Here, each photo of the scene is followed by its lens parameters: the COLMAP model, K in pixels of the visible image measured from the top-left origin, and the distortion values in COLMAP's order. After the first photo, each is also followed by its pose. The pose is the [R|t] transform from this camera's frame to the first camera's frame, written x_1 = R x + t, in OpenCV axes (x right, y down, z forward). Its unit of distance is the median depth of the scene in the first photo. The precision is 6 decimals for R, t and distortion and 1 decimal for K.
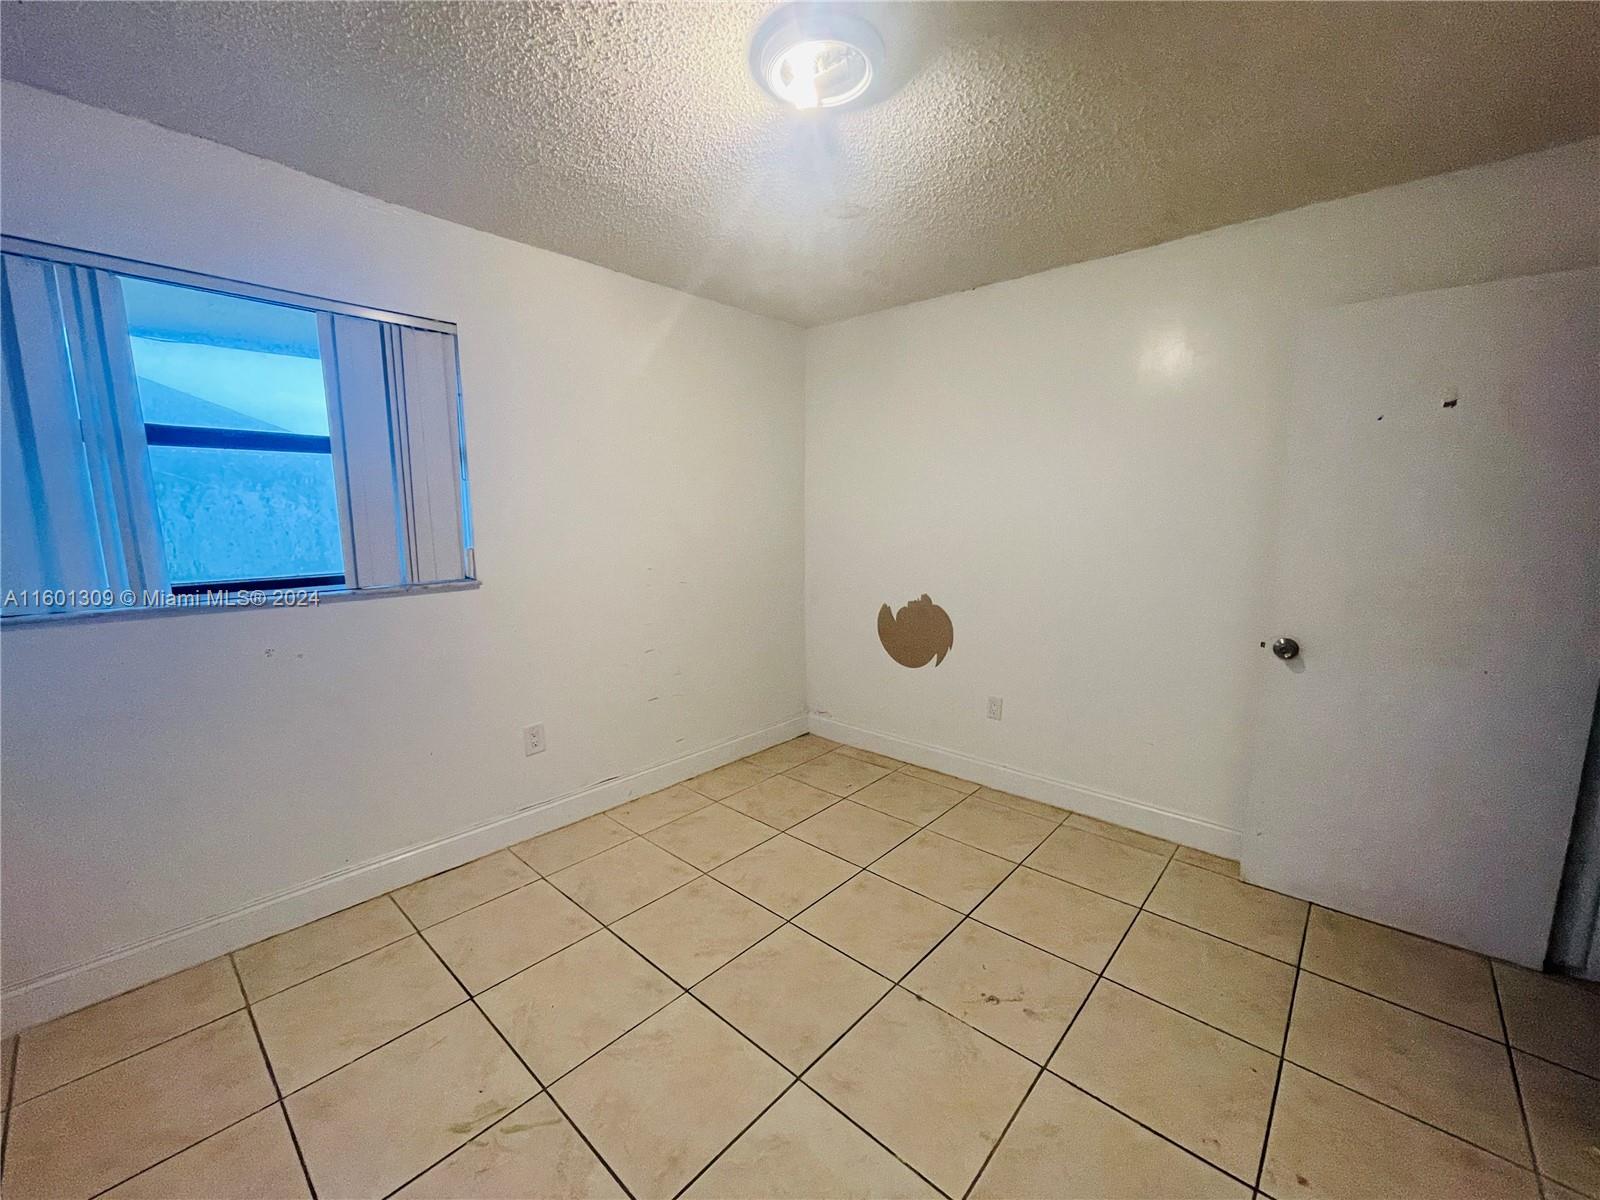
lens RADIAL K [[647.1, 0, 798.9], [0, 647.1, 599.5], [0, 0, 1]] dist [0.003366, -0.000320]
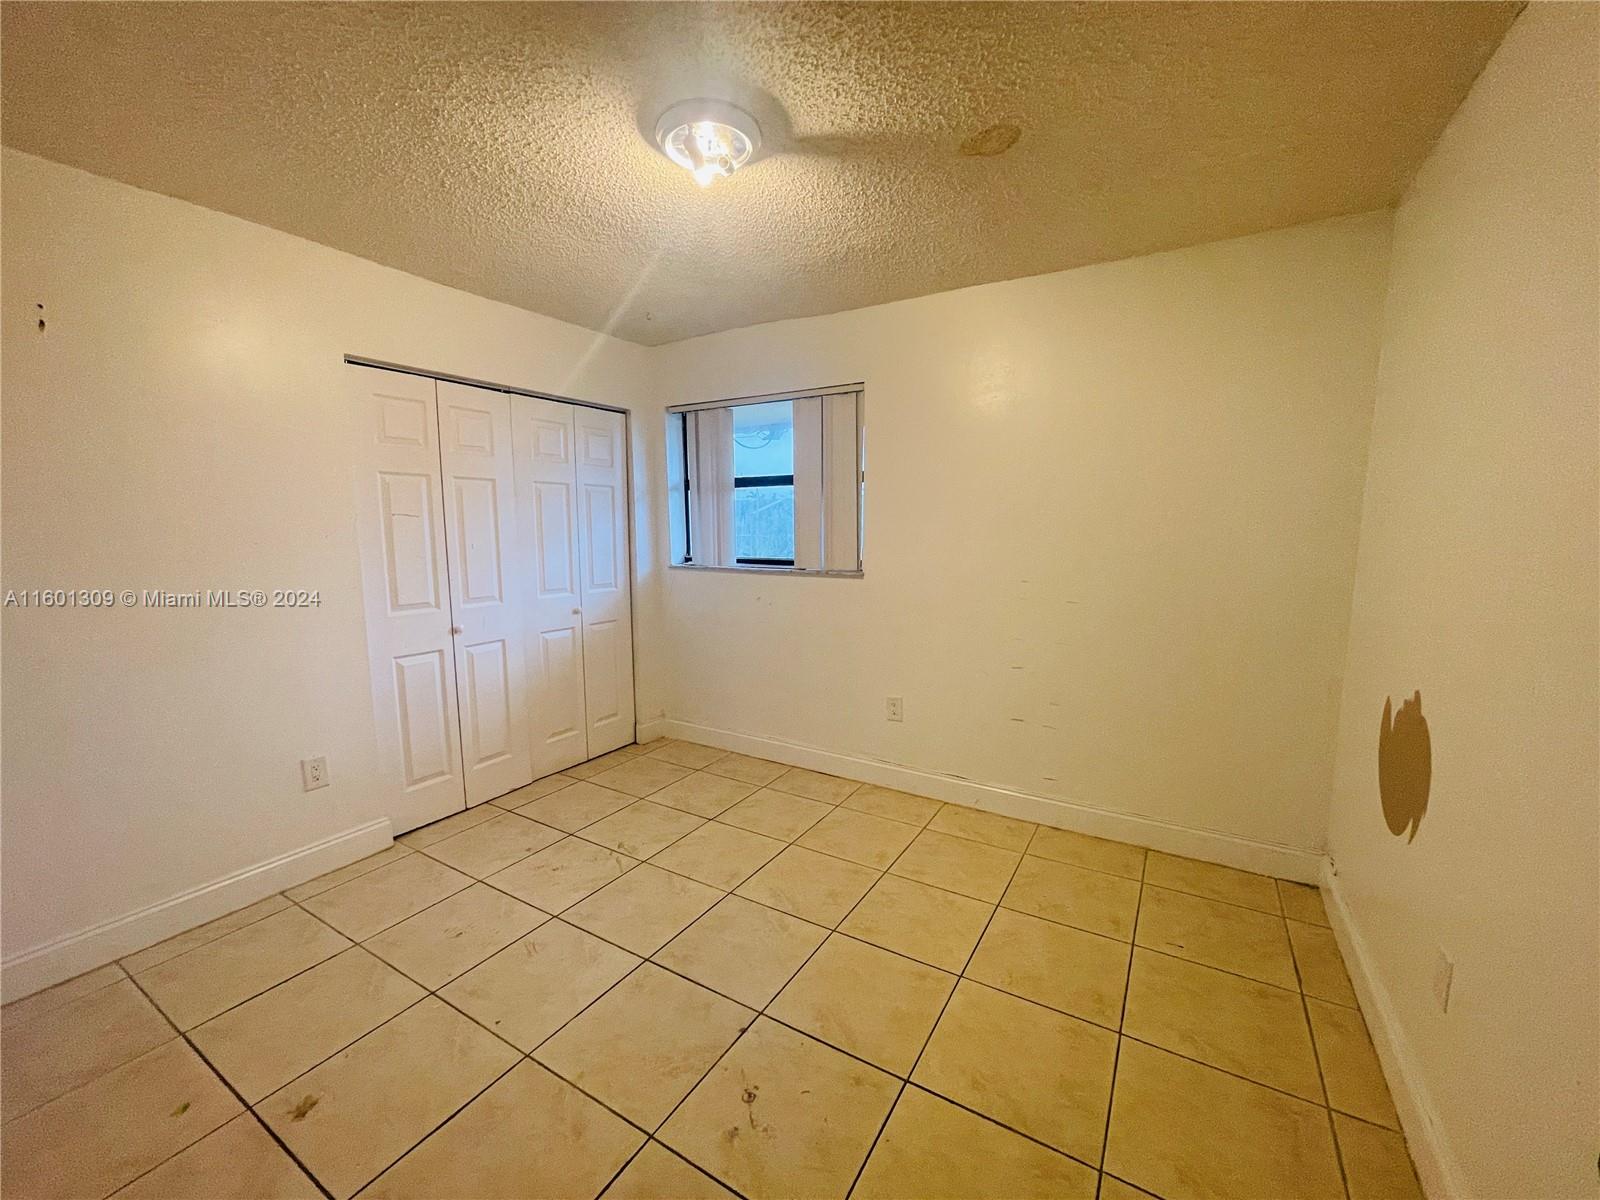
lens RADIAL K [[647.1, 0, 799.3], [0, 647.1, 606.3], [0, 0, 1]] dist [0.003366, -0.000320]
pose [[0.195030, 0.124580, -0.972853, 0.853288], [-0.137724, 0.985551, 0.098597, -0.081460], [0.971080, 0.114756, 0.209369, 0.665014]]
